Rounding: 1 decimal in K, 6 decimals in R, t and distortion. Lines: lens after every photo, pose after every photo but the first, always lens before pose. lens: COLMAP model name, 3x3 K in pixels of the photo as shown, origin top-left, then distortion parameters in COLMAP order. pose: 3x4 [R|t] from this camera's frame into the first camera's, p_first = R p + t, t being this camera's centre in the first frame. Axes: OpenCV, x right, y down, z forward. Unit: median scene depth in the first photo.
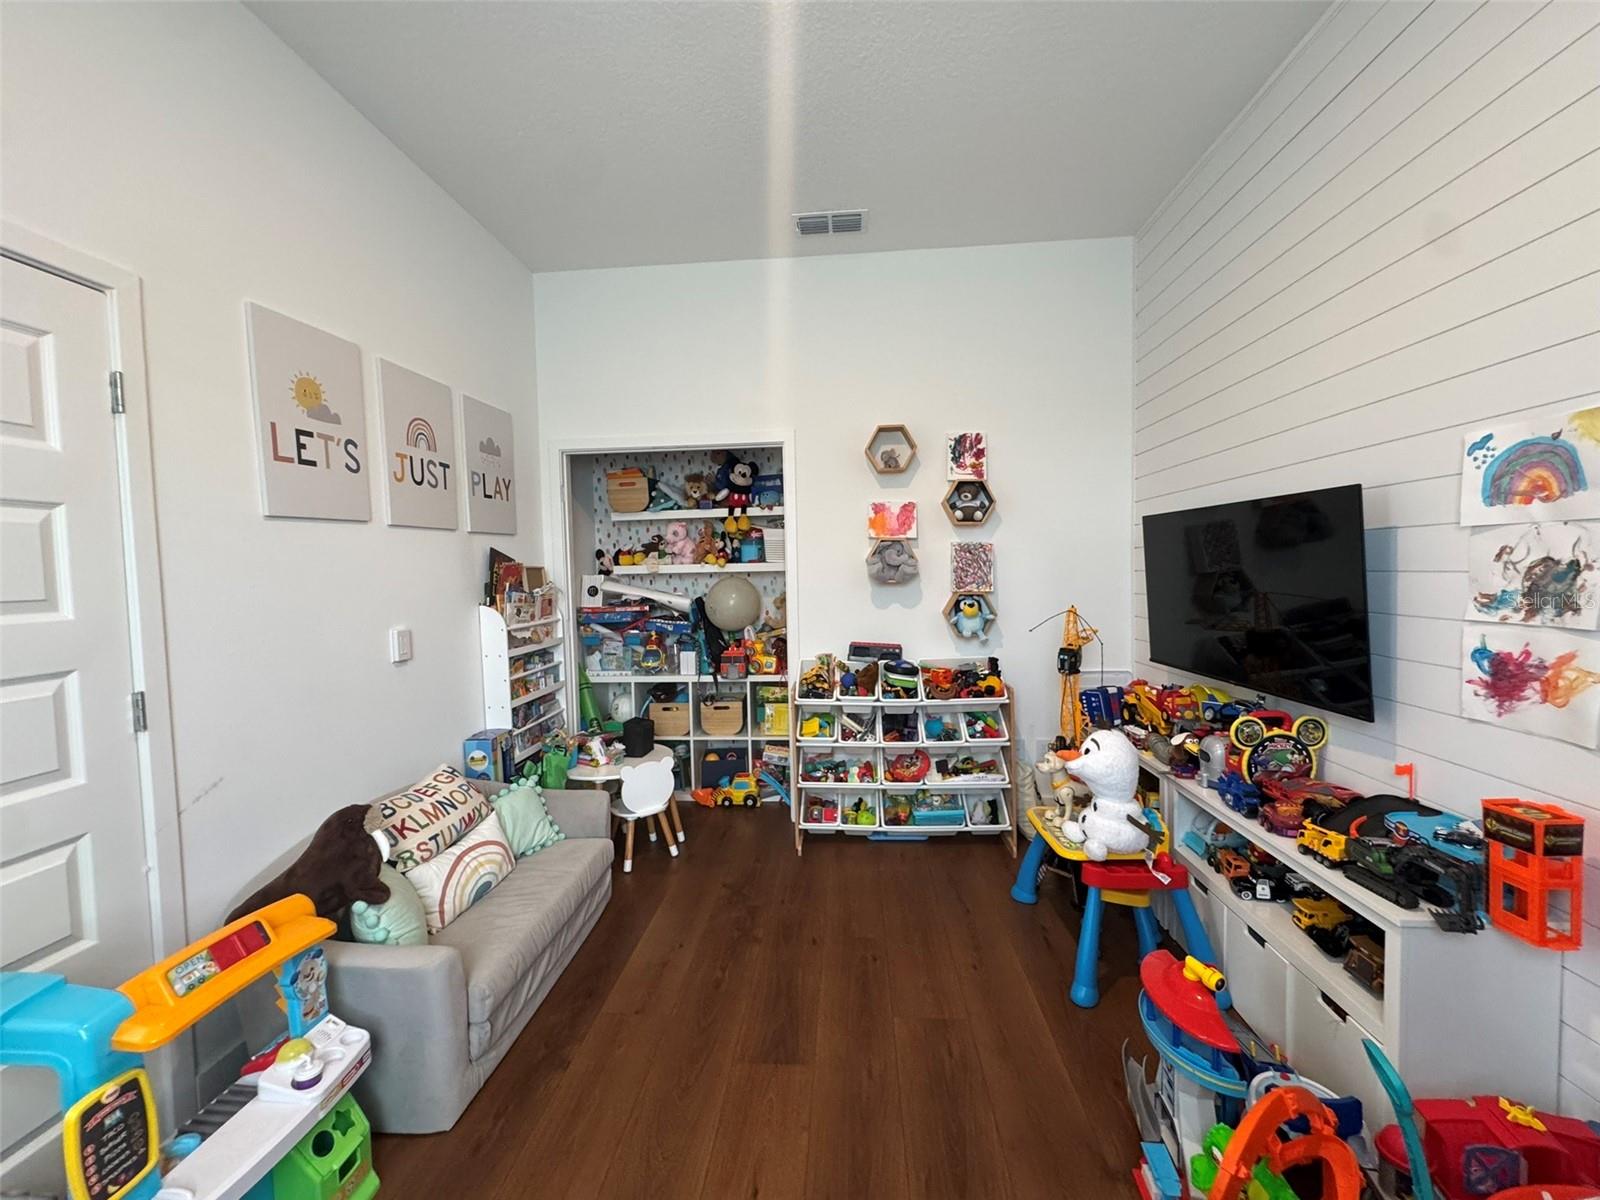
lens RADIAL K [[639.3, 0, 799.9], [0, 639.3, 598.7], [0, 0, 1]] dist [-0.004271, 0.000165]
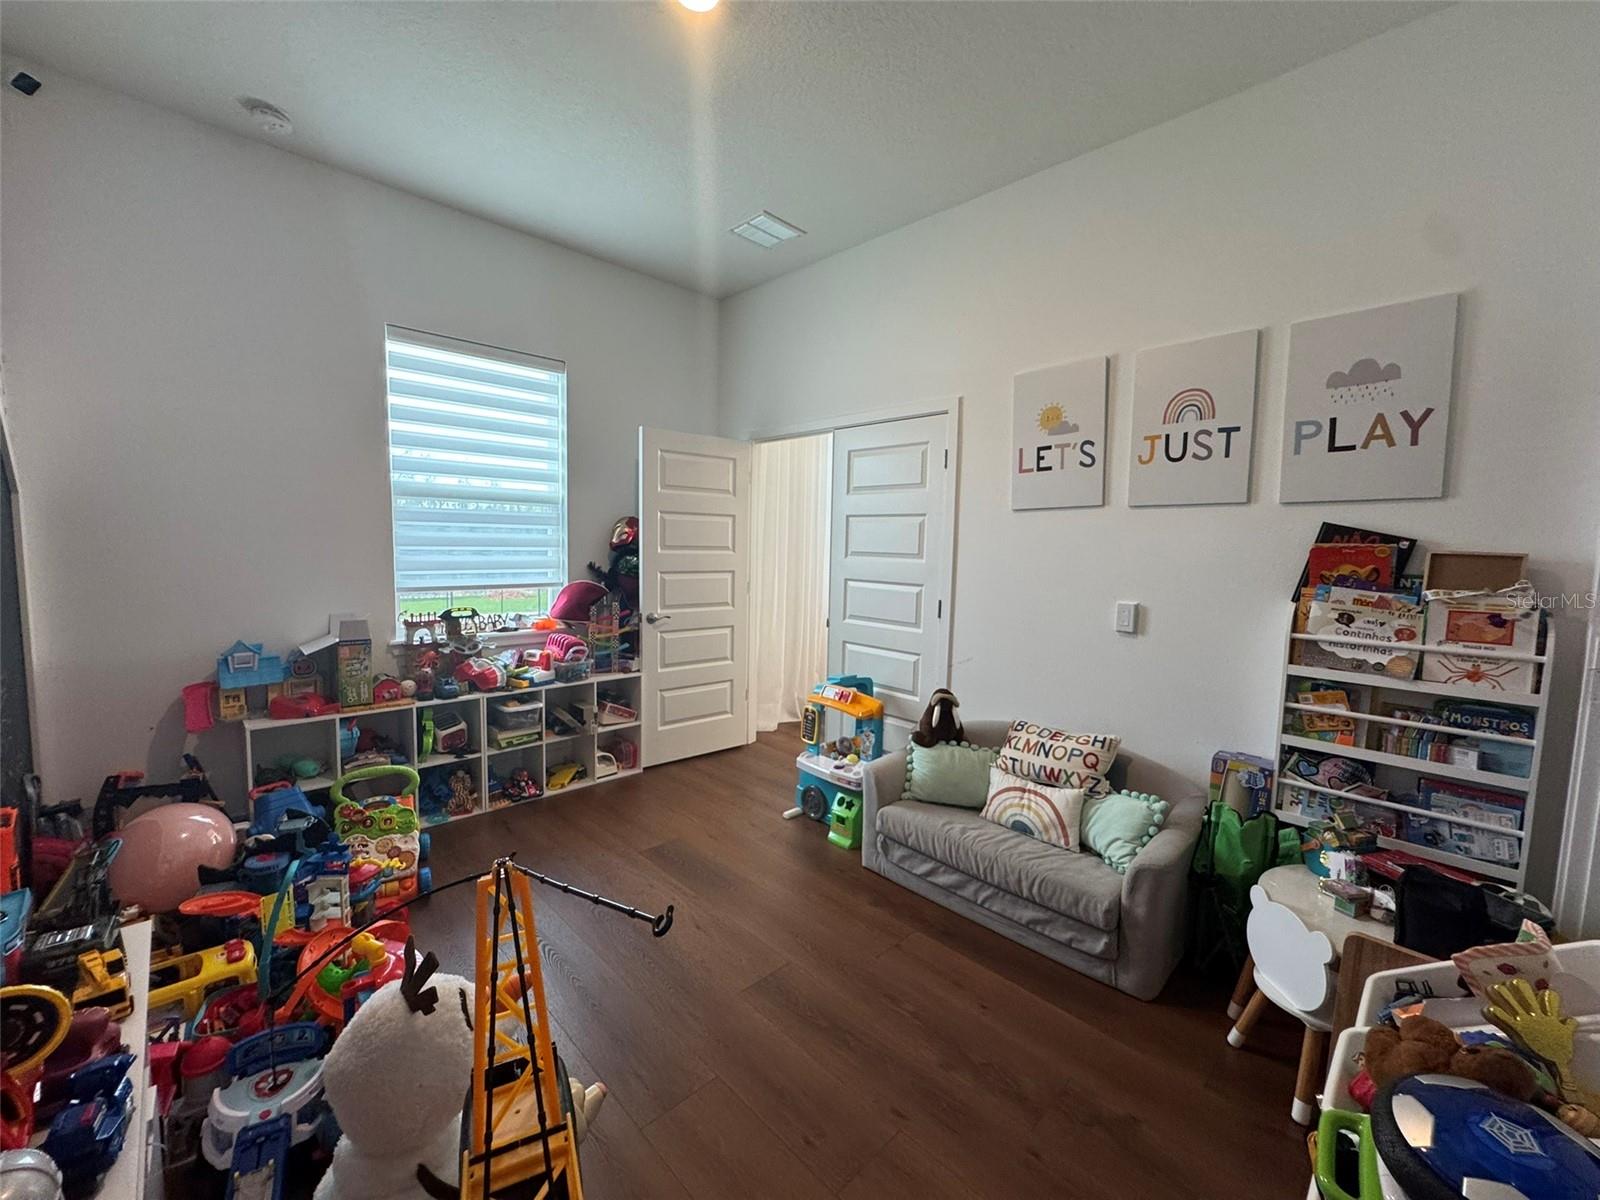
lens RADIAL K [[639.3, 0, 799.9], [0, 639.3, 598.7], [0, 0, 1]] dist [-0.004271, 0.000165]
pose [[-0.661961, 0.073203, -0.745955, 0.432131], [-0.046775, 0.989245, 0.138586, -0.065365], [0.748077, 0.126631, -0.651418, 1.015442]]
